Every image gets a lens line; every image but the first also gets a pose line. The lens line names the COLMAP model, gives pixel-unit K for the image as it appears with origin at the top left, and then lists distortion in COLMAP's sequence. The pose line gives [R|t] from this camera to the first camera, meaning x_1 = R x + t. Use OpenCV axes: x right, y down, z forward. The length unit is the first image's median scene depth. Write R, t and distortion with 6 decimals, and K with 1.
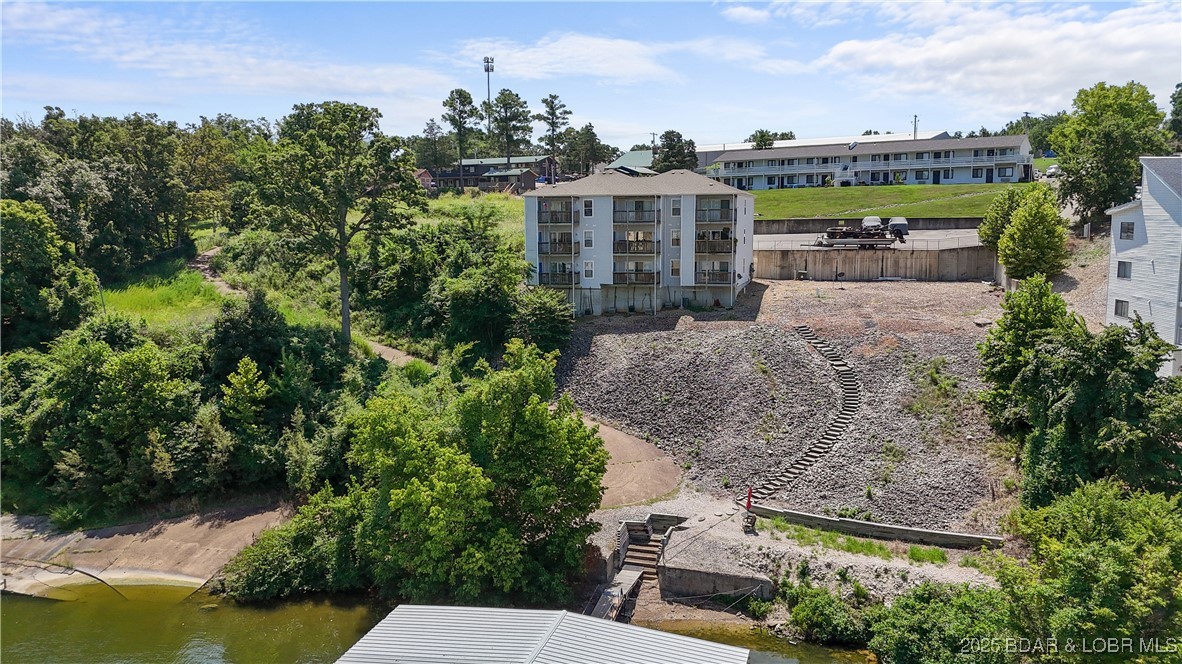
lens RADIAL K [[884.4, 0, 591.0], [0, 884.4, 332.0], [0, 0, 1]] dist [0.095893, -0.113206]
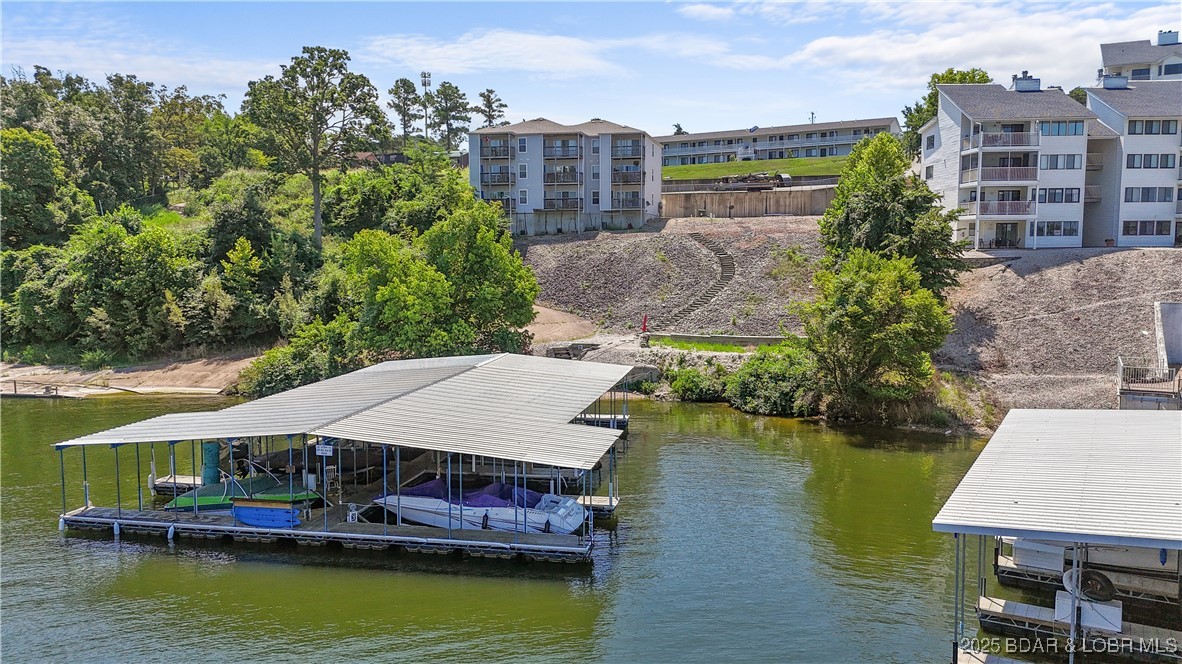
lens RADIAL K [[884.4, 0, 591.0], [0, 884.4, 332.0], [0, 0, 1]] dist [0.095893, -0.113206]
pose [[0.997249, -0.001418, 0.074112, -0.000333], [0.004036, 0.999373, -0.035186, 0.158050], [-0.074015, 0.035388, 0.996629, -0.199584]]
